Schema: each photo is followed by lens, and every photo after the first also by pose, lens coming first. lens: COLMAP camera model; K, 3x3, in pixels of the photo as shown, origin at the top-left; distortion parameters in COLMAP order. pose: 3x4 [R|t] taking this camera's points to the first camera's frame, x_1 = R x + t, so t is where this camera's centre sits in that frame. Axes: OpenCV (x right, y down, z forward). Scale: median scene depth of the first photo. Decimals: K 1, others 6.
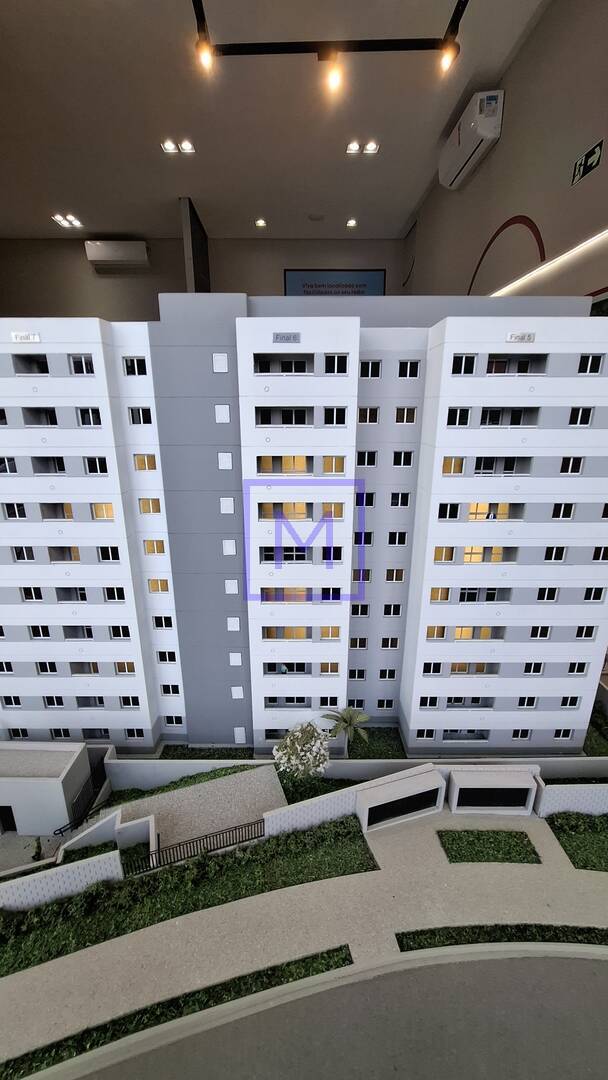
lens RADIAL K [[430.6, 0, 303.7], [0, 430.6, 535.2], [0, 0, 1]] dist [-0.006007, 0.001143]
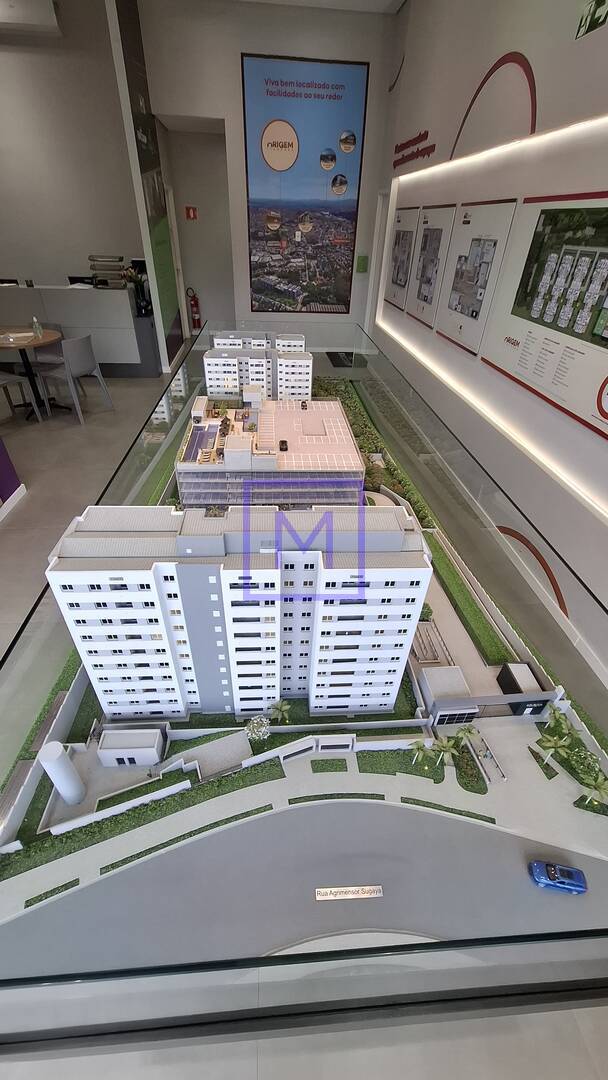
lens RADIAL K [[430.6, 0, 302.8], [0, 430.6, 539.8], [0, 0, 1]] dist [-0.006007, 0.001143]
pose [[0.997358, -0.008691, 0.072123, 0.083415], [-0.015662, 0.943744, 0.330306, -1.262231], [-0.070937, -0.330562, 0.941115, -0.875761]]
